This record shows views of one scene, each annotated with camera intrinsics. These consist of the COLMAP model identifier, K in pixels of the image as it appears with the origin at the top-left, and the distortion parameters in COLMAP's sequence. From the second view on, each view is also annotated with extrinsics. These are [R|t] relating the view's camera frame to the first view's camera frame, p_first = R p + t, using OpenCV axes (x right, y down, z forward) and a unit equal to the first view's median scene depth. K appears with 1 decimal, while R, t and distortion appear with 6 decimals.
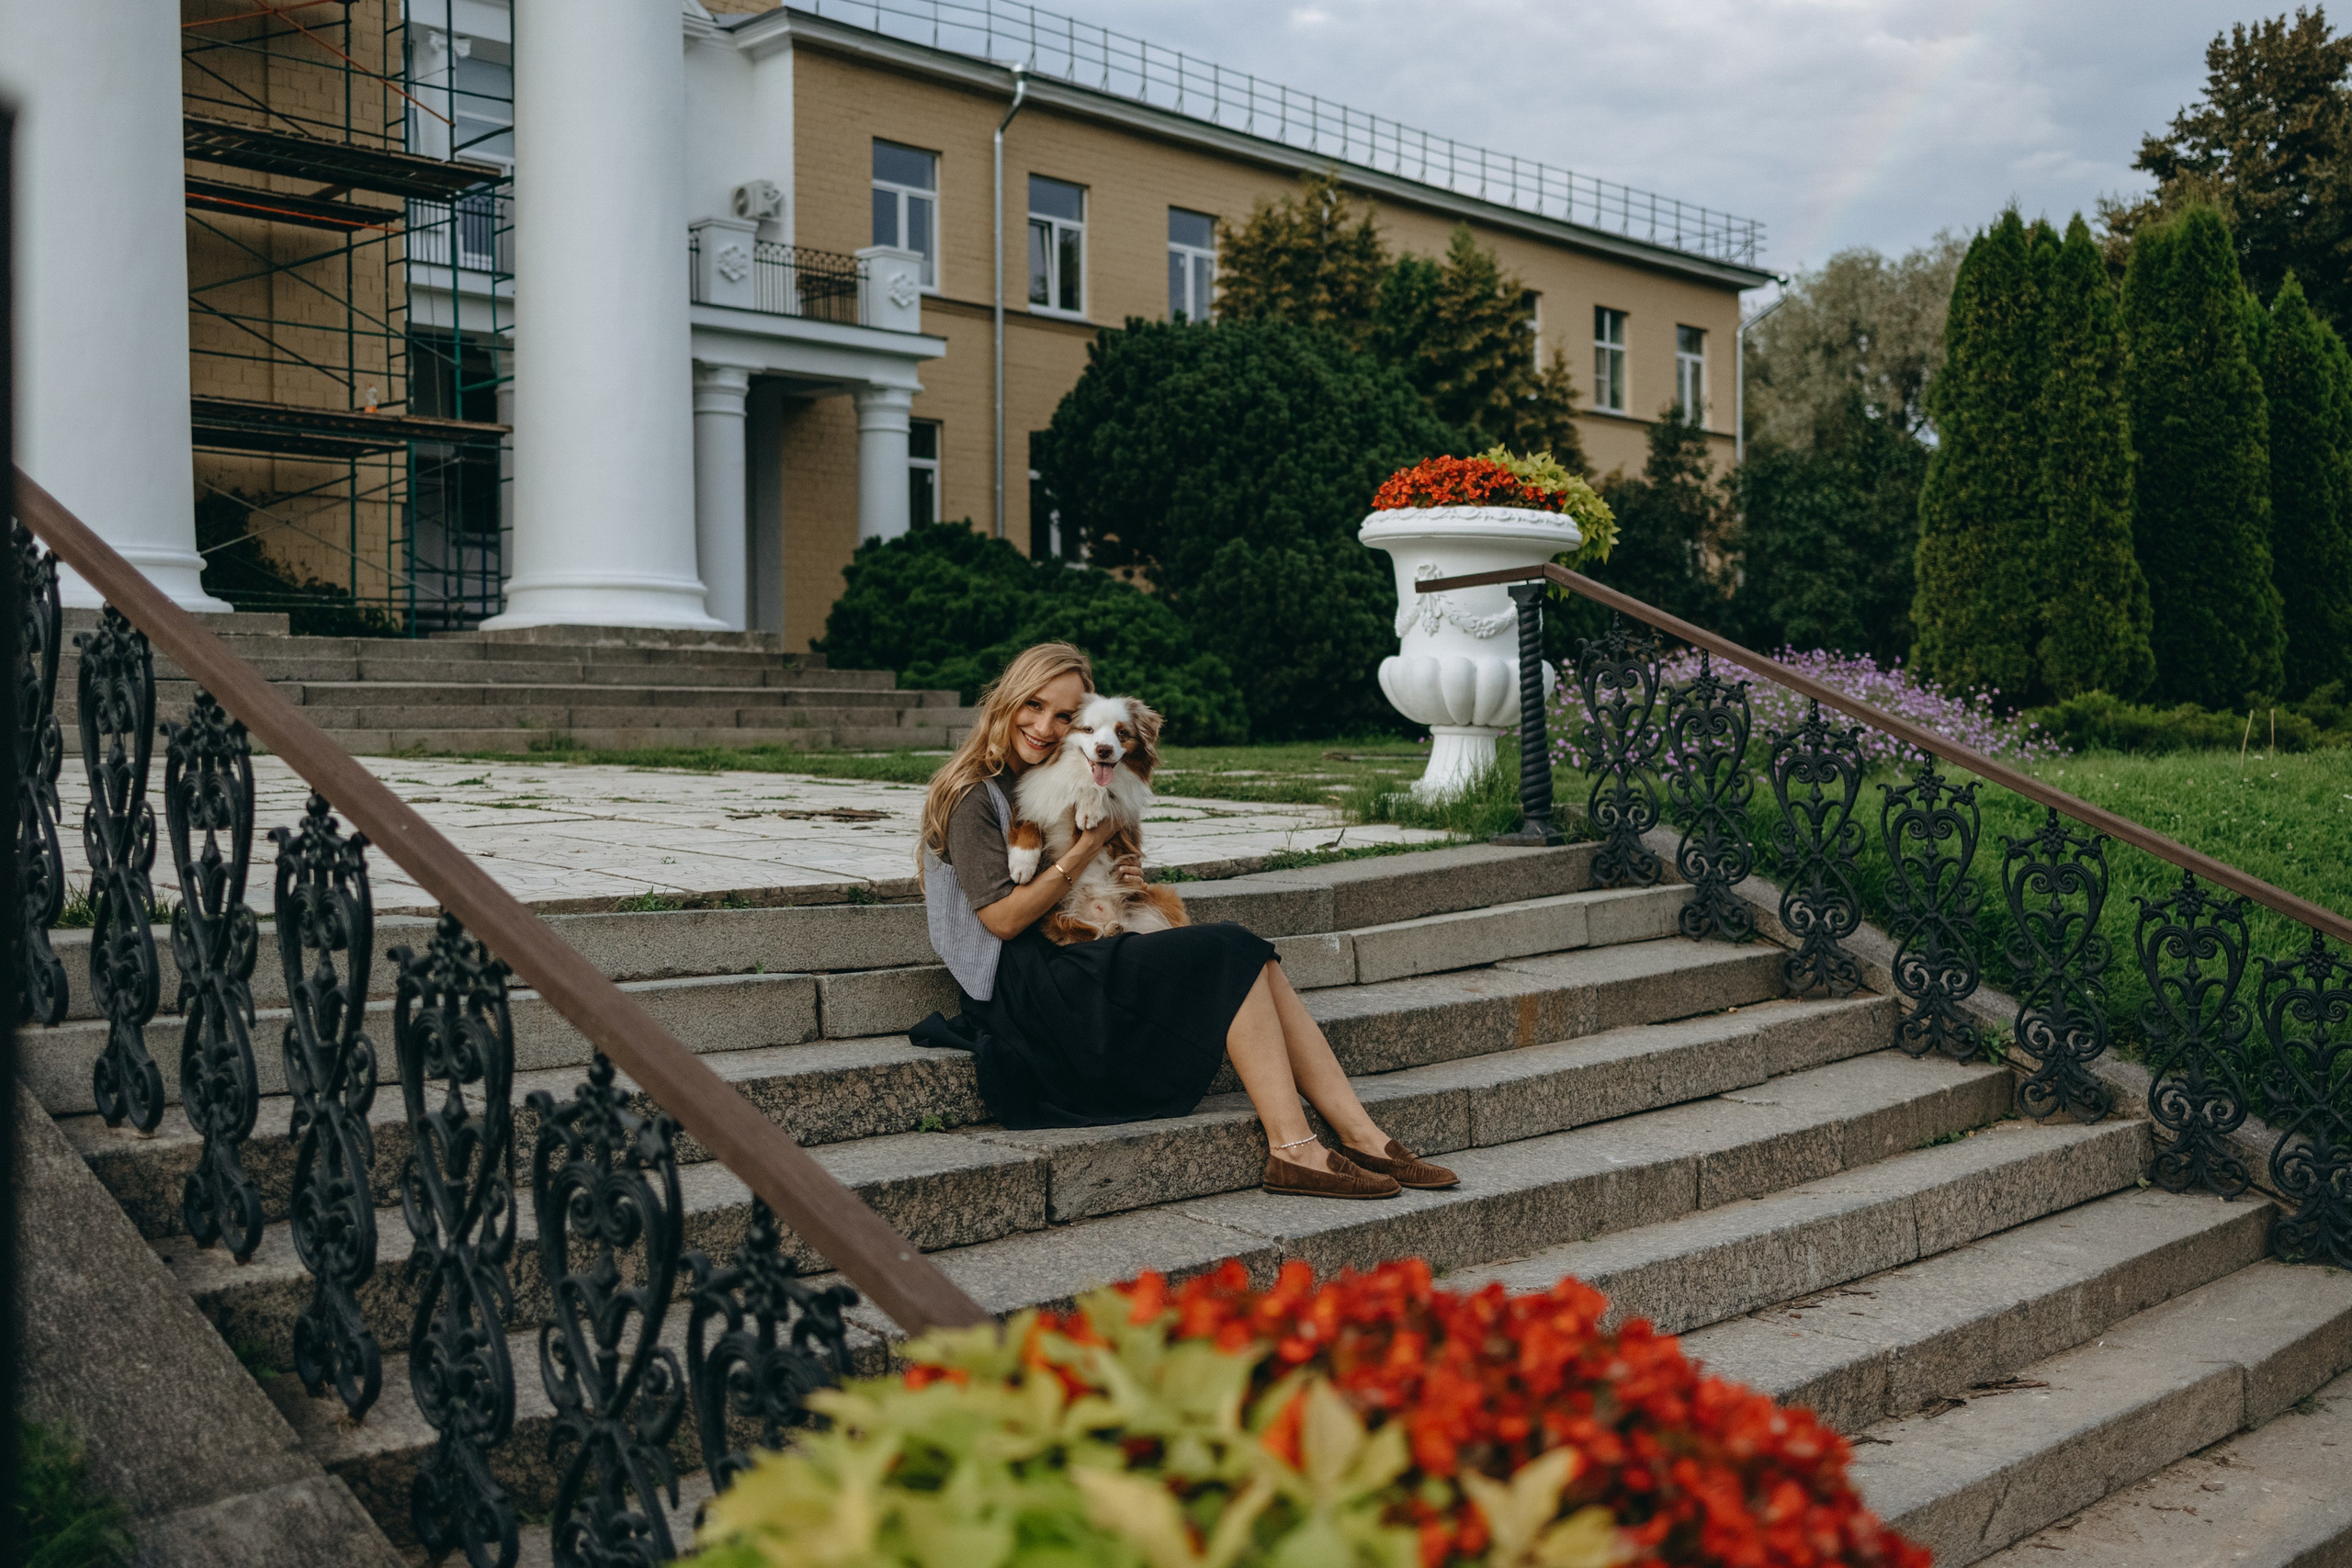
lens RADIAL K [[2422.5, 0, 1172.0], [0, 2422.5, 643.4], [0, 0, 1]] dist [-0.004892, 0.001889]
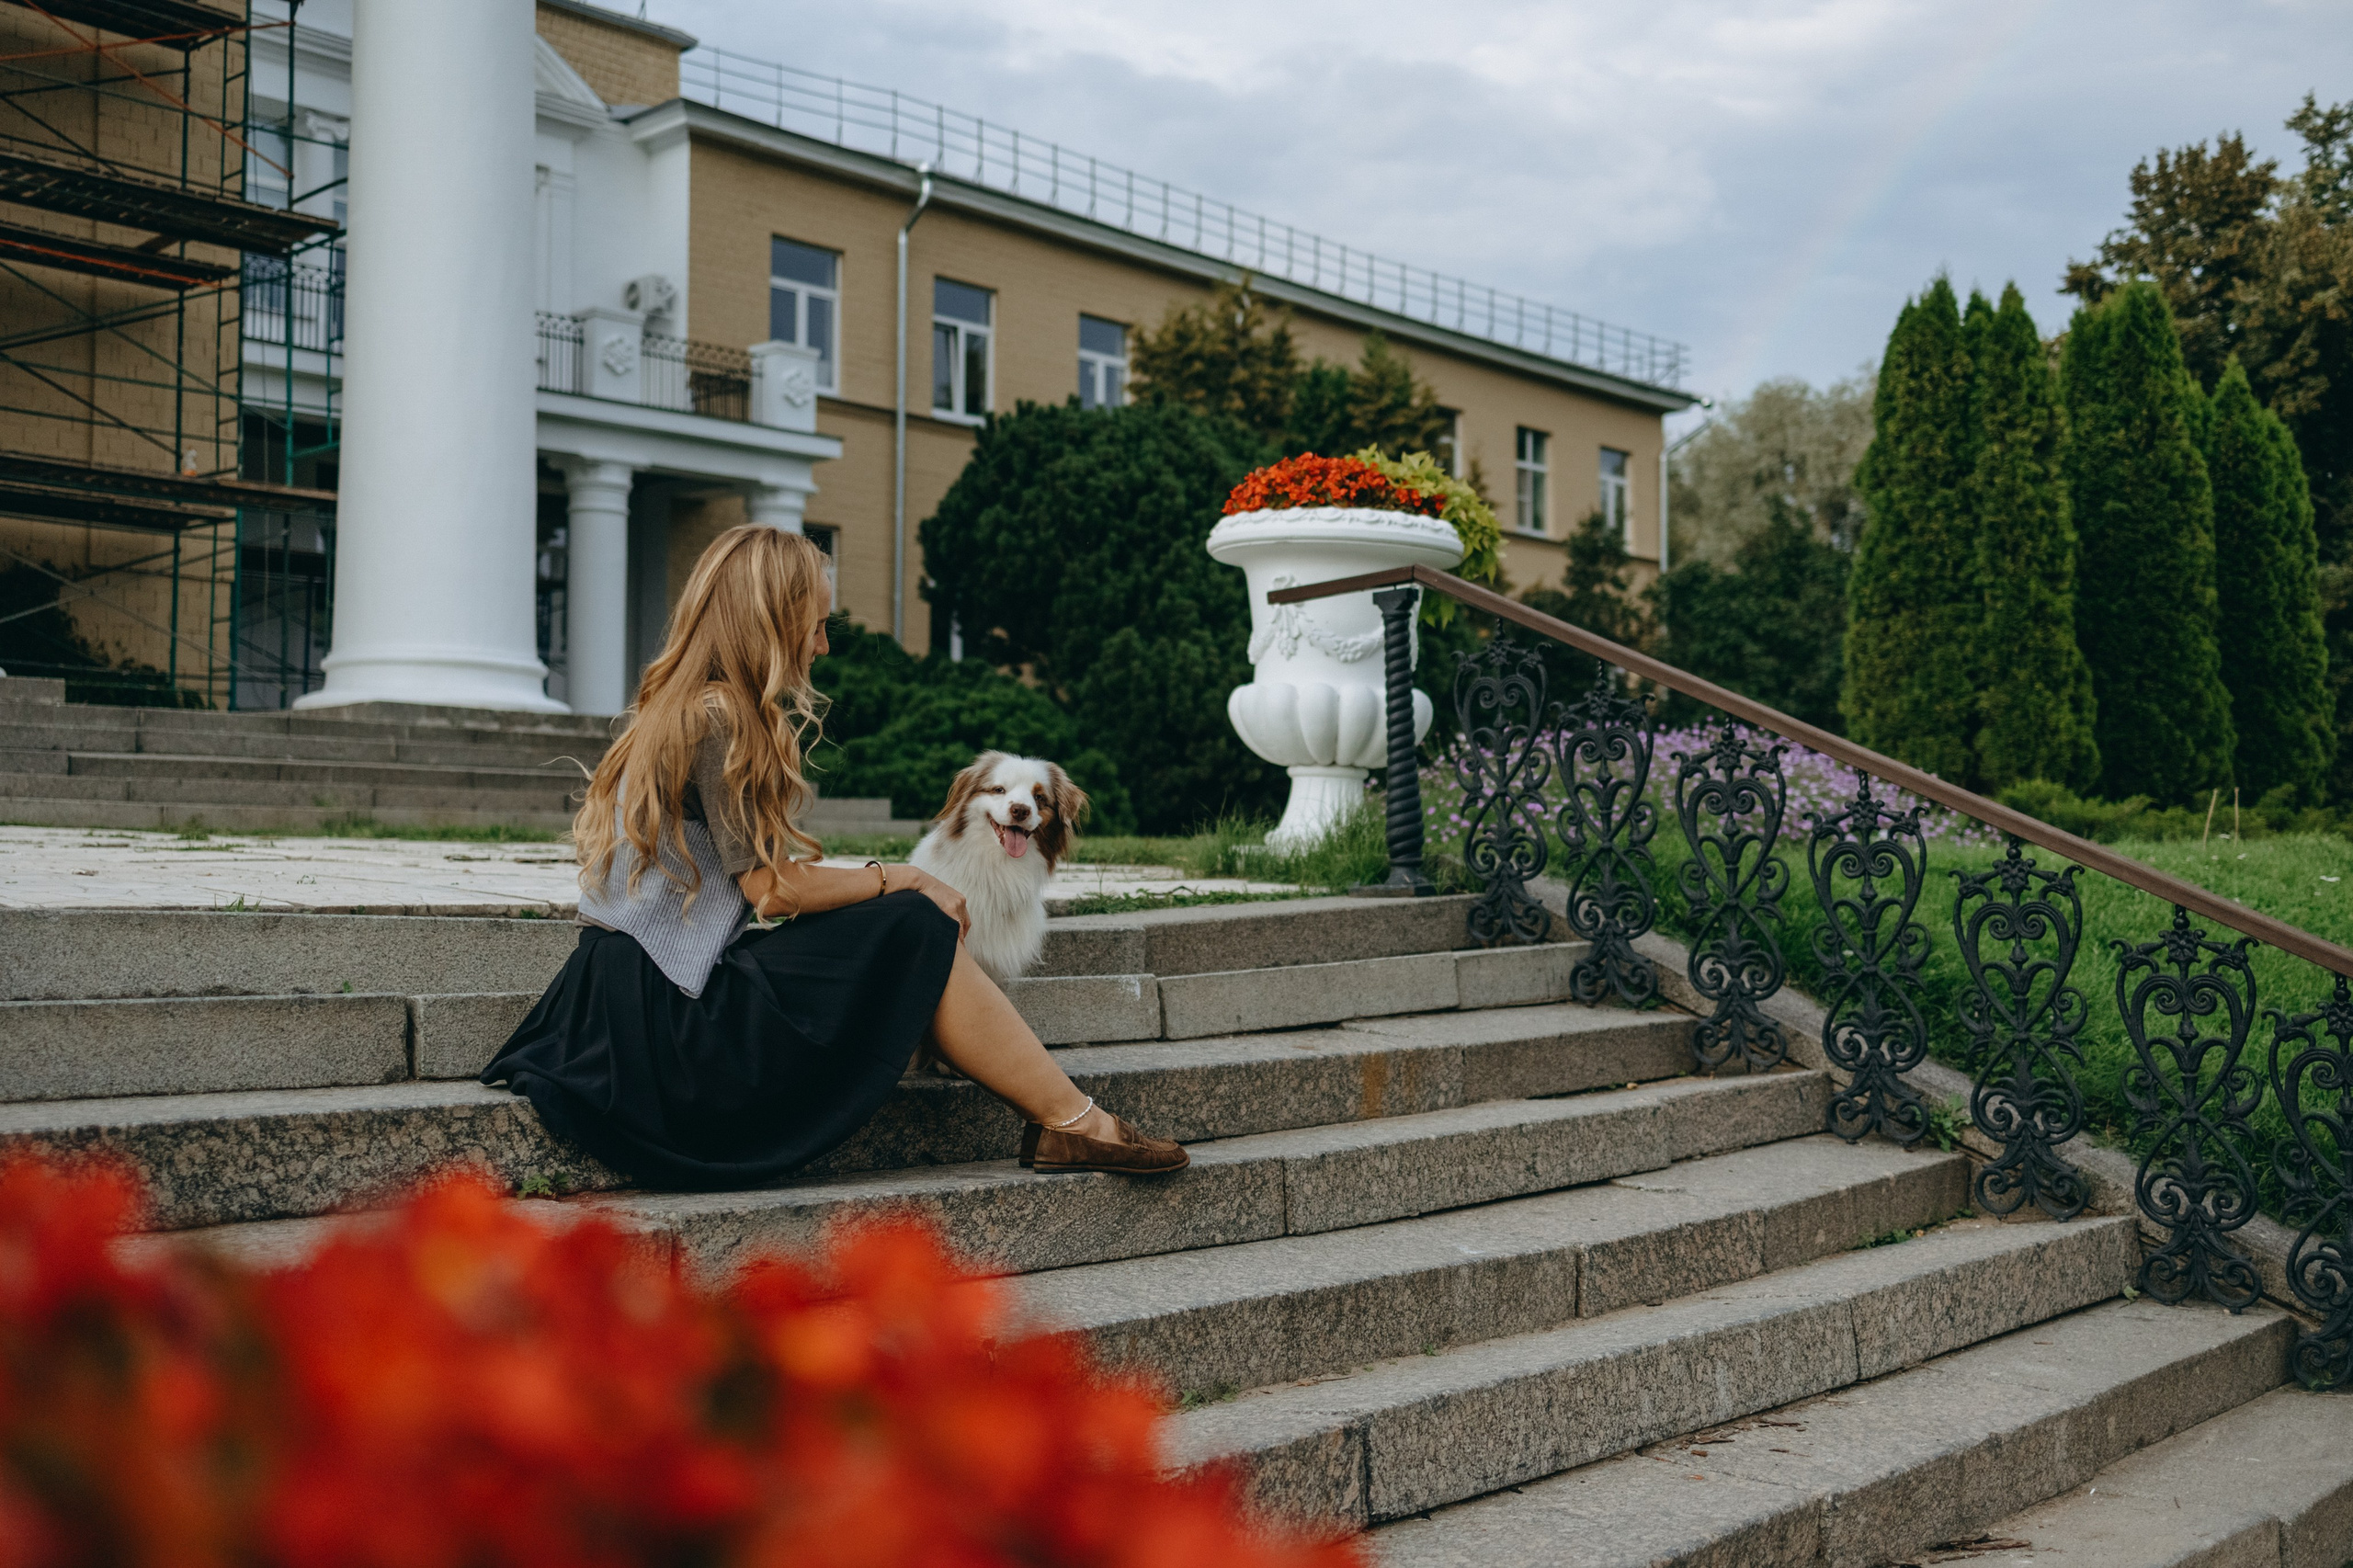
lens RADIAL K [[2423.1, 0, 1170.3], [0, 2423.1, 666.2], [0, 0, 1]] dist [-0.007320, -0.008261]
pose [[0.999585, 0.009669, 0.027150, 0.048417], [-0.008273, 0.998662, -0.051043, 0.050225], [-0.027608, 0.050797, 0.998327, 0.165288]]
